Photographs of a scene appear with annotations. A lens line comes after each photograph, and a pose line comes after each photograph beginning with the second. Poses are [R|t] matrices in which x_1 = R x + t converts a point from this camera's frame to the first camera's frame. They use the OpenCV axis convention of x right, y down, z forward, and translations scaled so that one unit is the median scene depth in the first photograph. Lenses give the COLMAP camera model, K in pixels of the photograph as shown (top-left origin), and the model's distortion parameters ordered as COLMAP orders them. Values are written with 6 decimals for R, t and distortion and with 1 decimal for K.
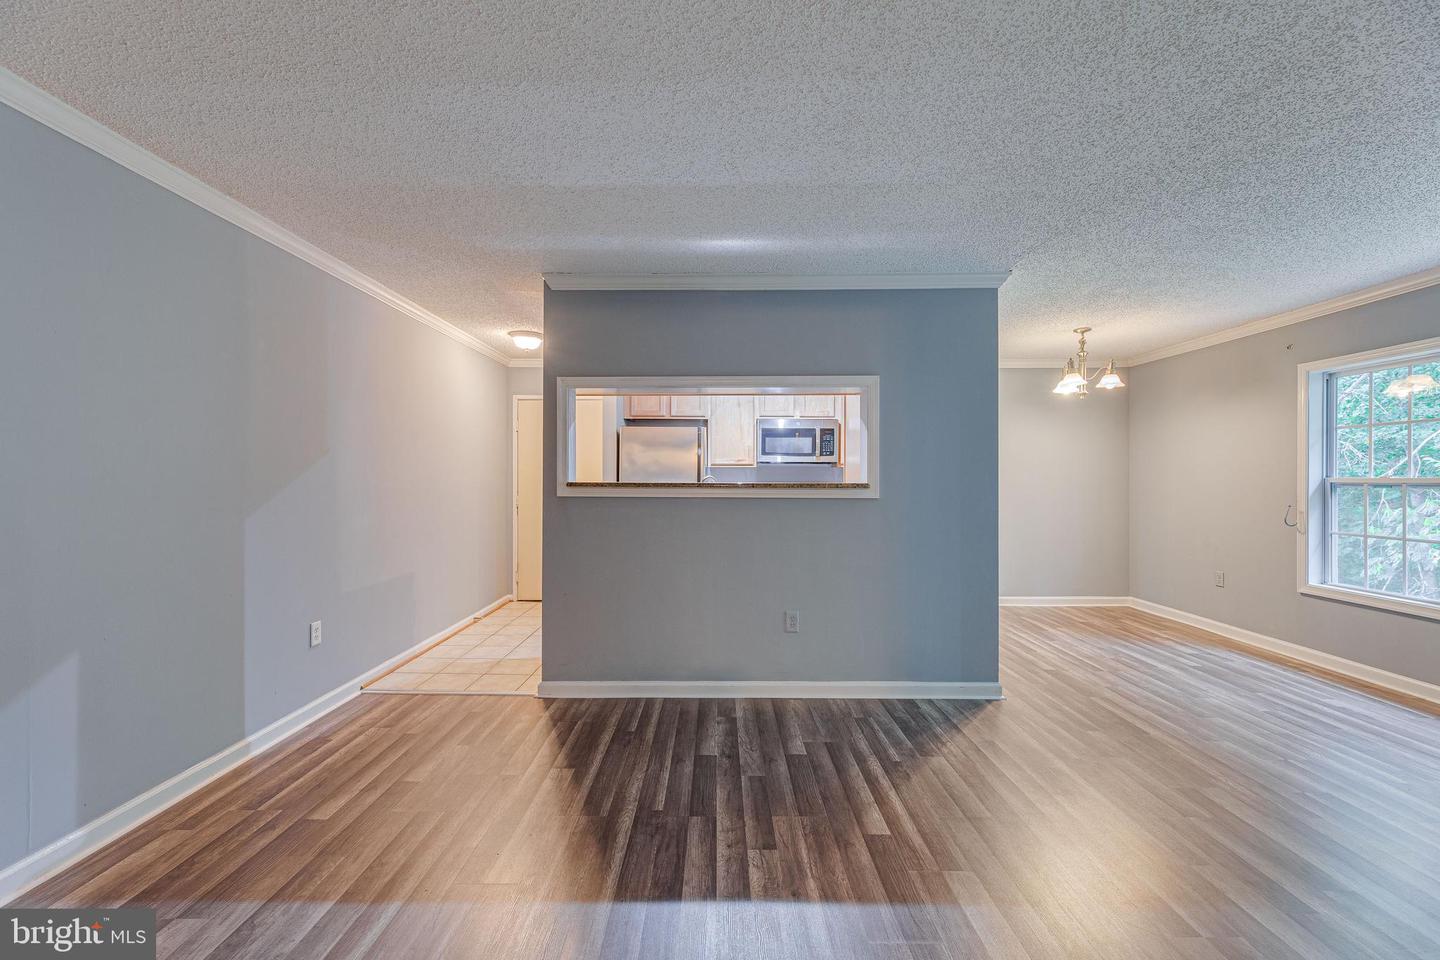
lens RADIAL K [[583.4, 0, 721.4], [0, 583.4, 475.5], [0, 0, 1]] dist [0.004134, -0.001645]
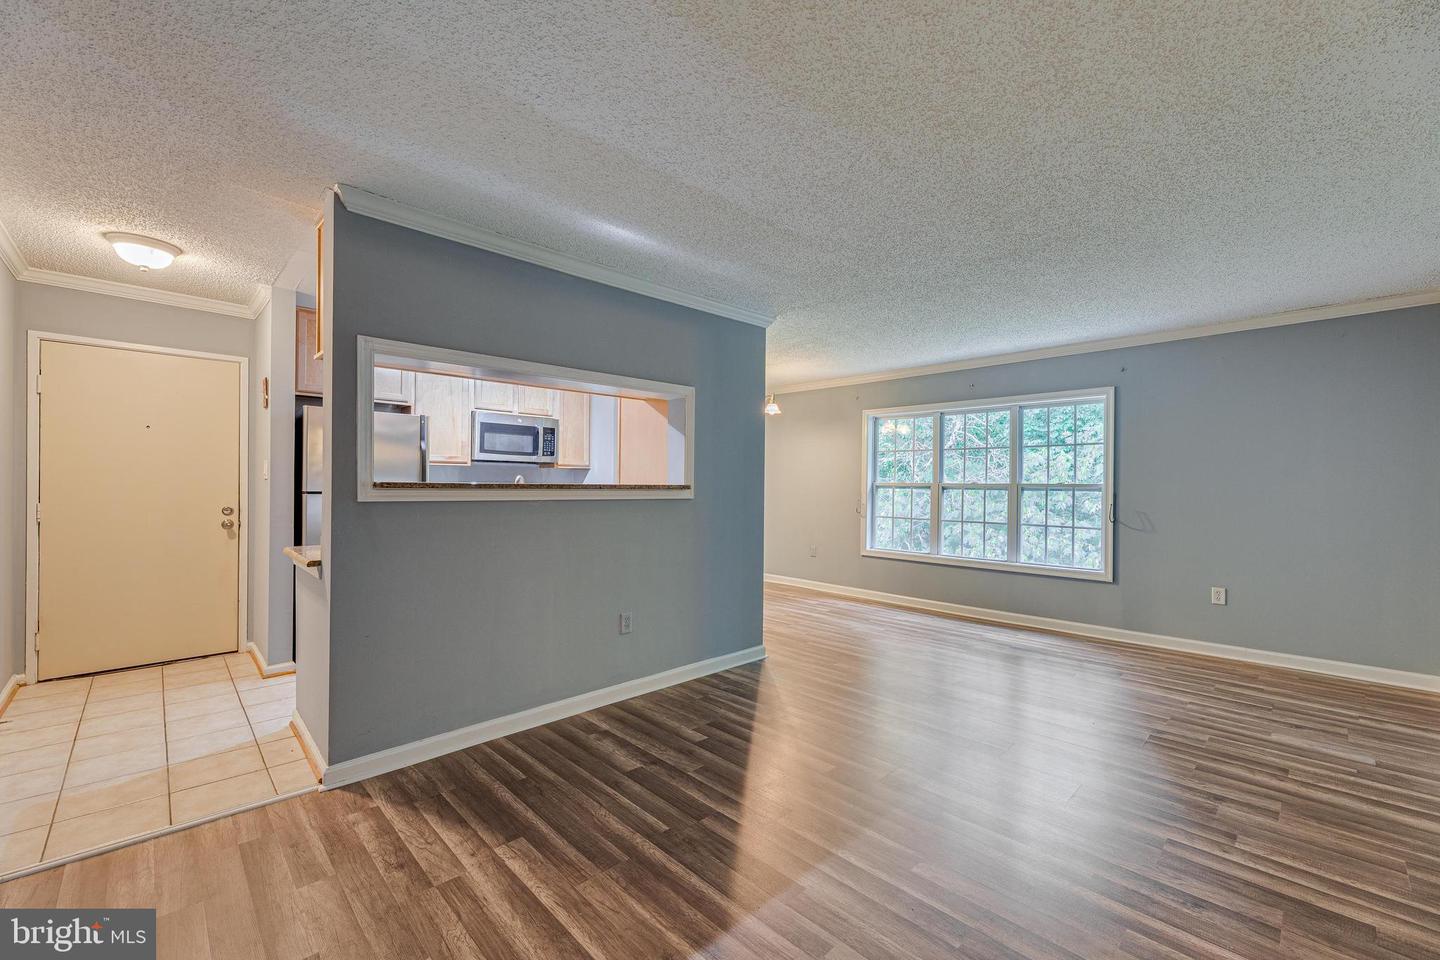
lens RADIAL K [[583.4, 0, 716.6], [0, 583.4, 481.6], [0, 0, 1]] dist [0.004134, -0.001645]
pose [[0.718851, 0.006677, 0.695132, -0.475187], [-0.013331, 0.999902, 0.004182, 0.001916], [-0.695036, -0.012273, 0.718870, 0.180135]]
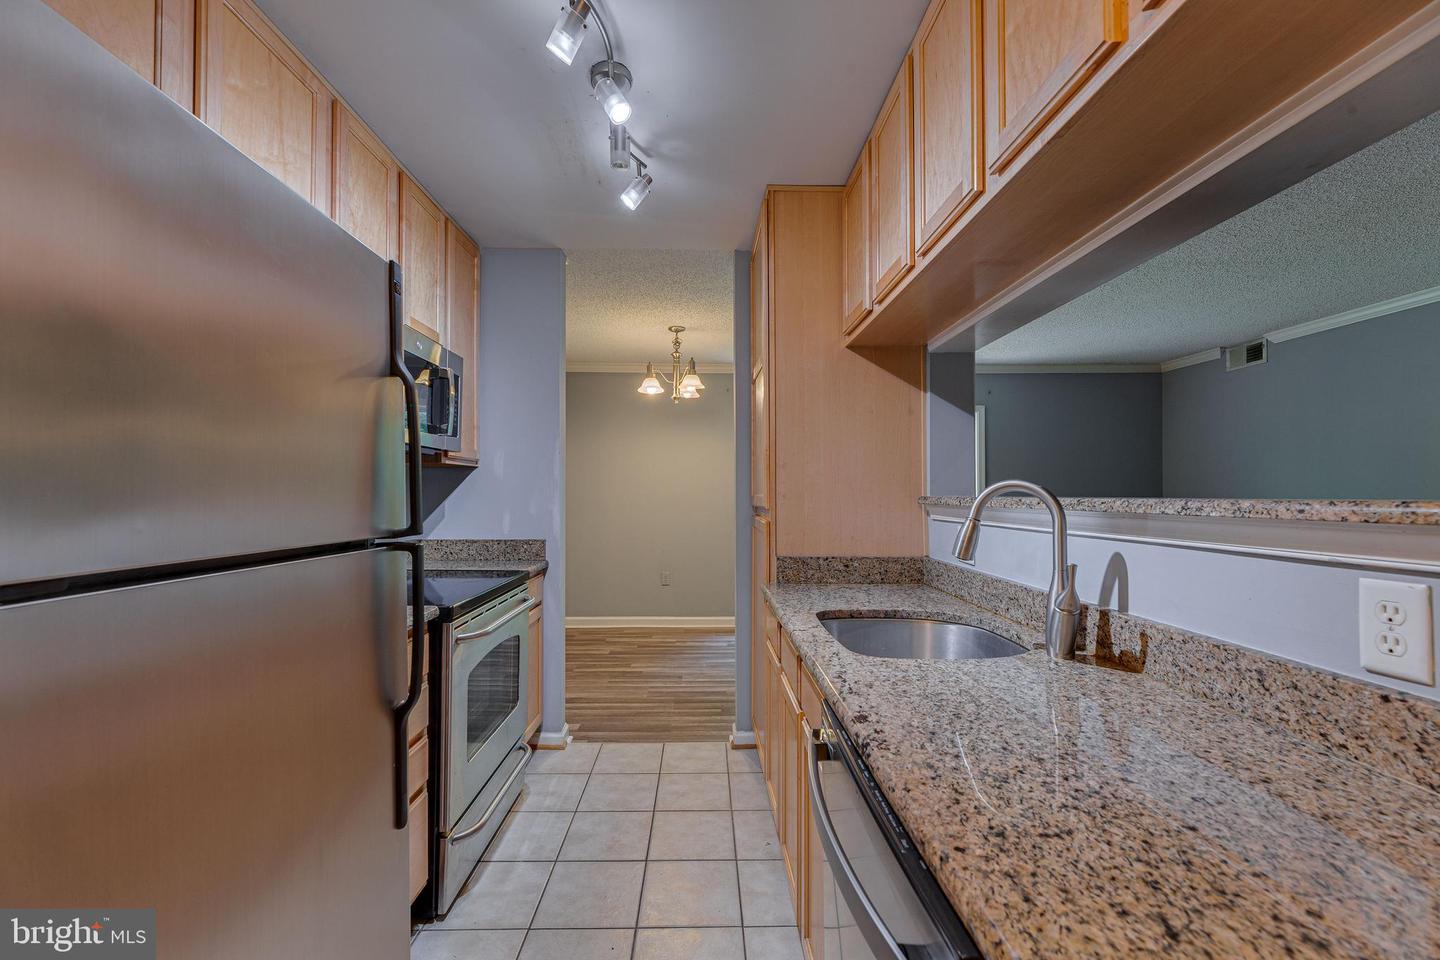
lens RADIAL K [[583.4, 0, 714.2], [0, 583.4, 485.6], [0, 0, 1]] dist [0.004134, -0.001645]
pose [[-0.018871, 0.011341, 0.999758, -0.416680], [-0.002211, 0.999933, -0.011385, 0.011101], [-0.999819, -0.002425, -0.018845, 1.340372]]
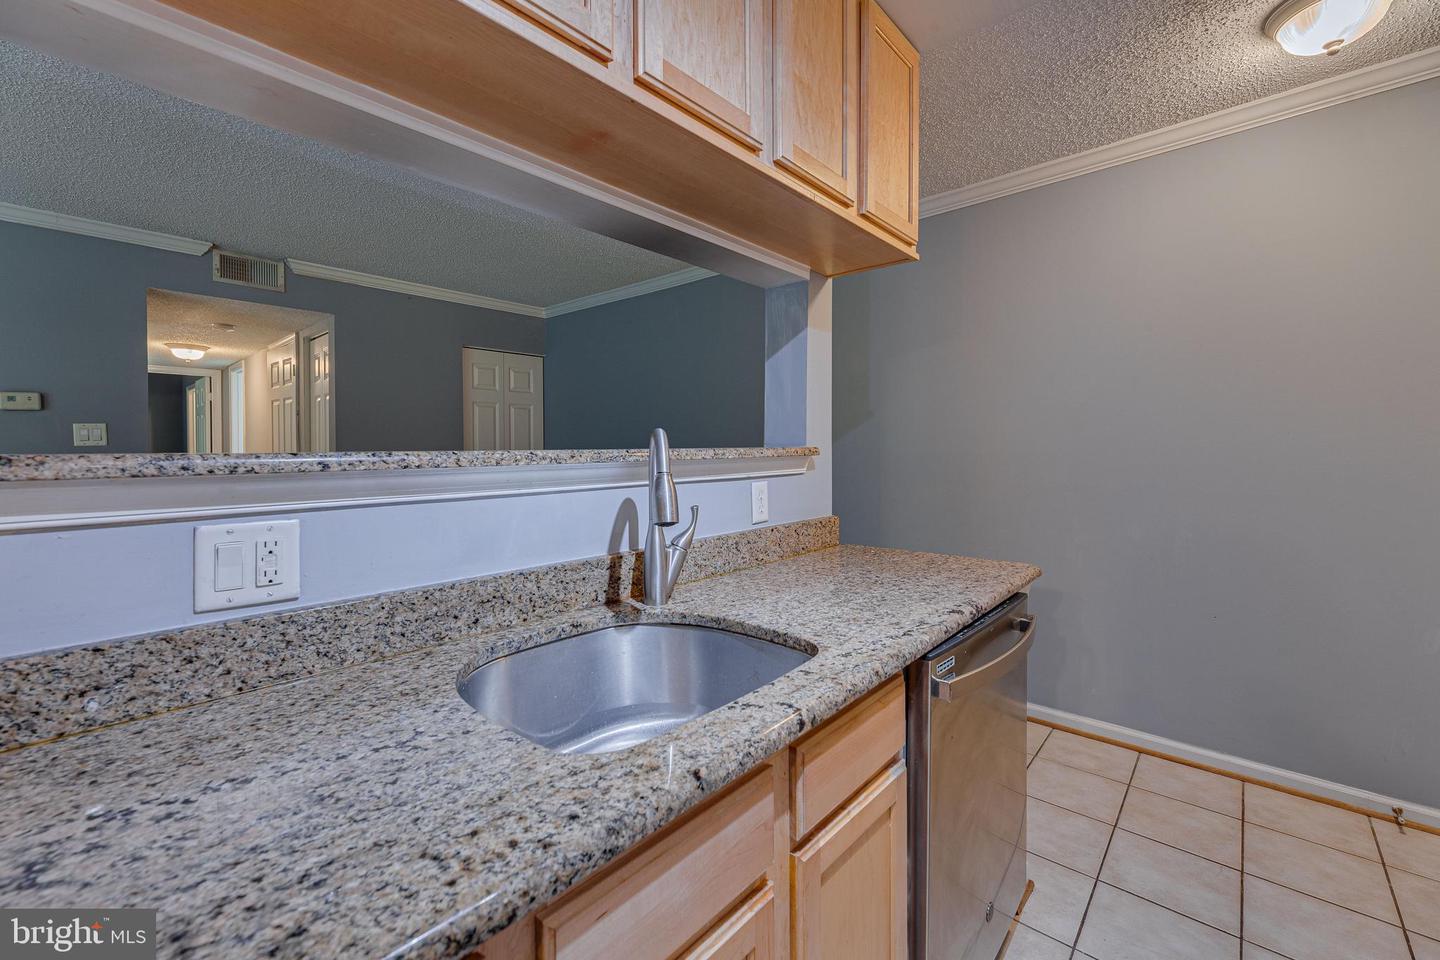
lens RADIAL K [[583.4, 0, 720.4], [0, 583.4, 459.4], [0, 0, 1]] dist [0.004134, -0.001645]
pose [[-0.666481, 0.018863, -0.745284, 0.224729], [0.009273, 0.999812, 0.017013, 0.015467], [0.745465, 0.004428, -0.666530, 1.398193]]
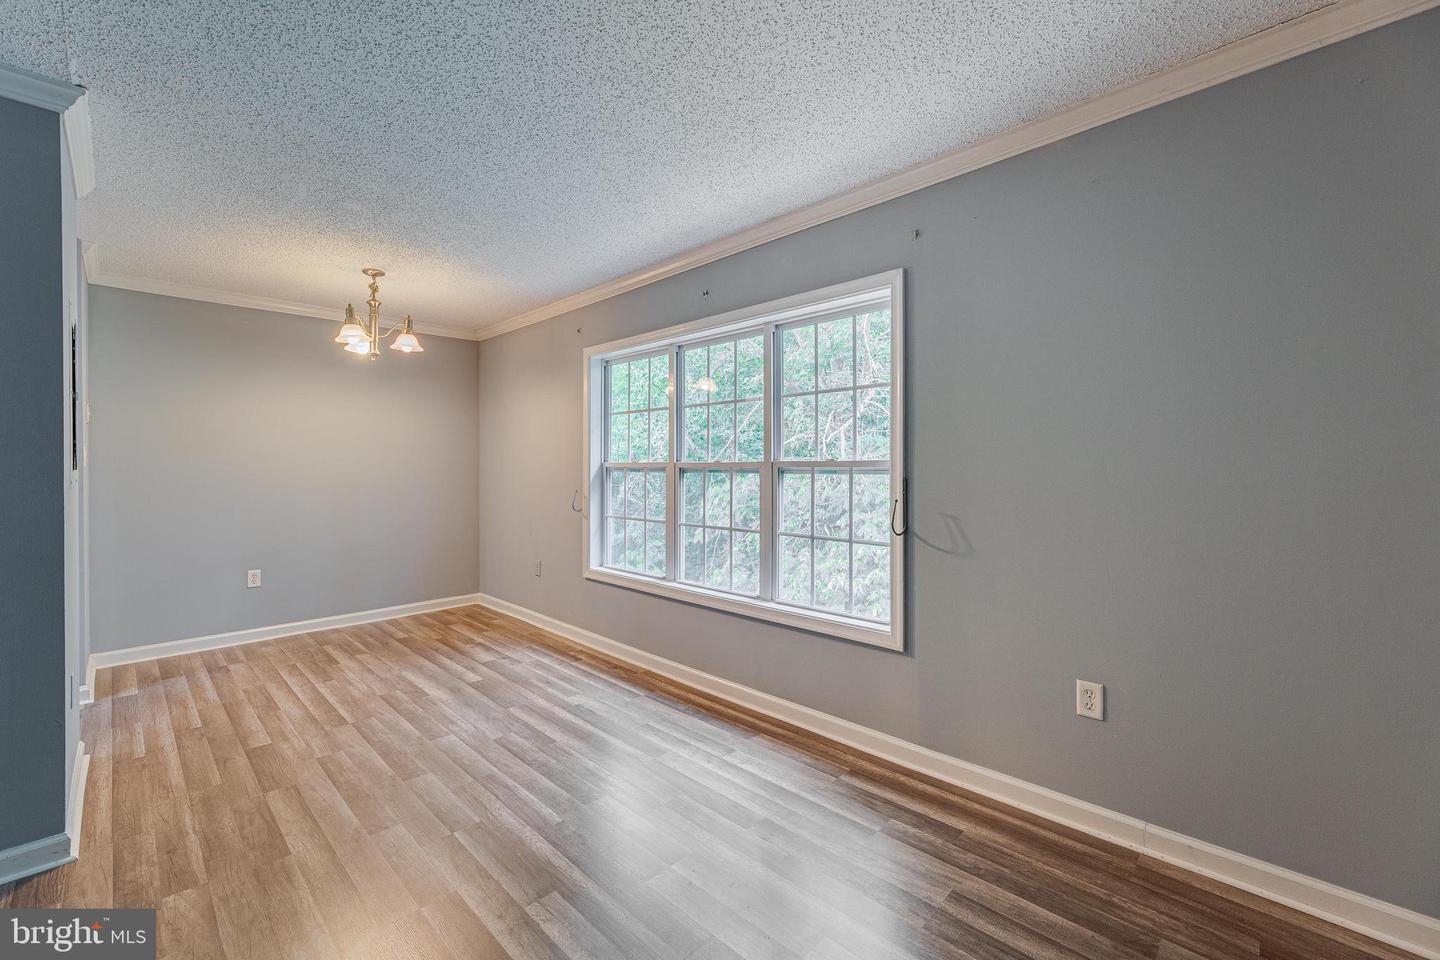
lens RADIAL K [[583.4, 0, 696.7], [0, 583.4, 477.6], [0, 0, 1]] dist [0.004134, -0.001645]
pose [[0.712582, -0.018669, 0.701341, 0.530296], [-0.000619, 0.999629, 0.027238, 0.002800], [-0.701589, -0.019844, 0.712305, 0.196148]]
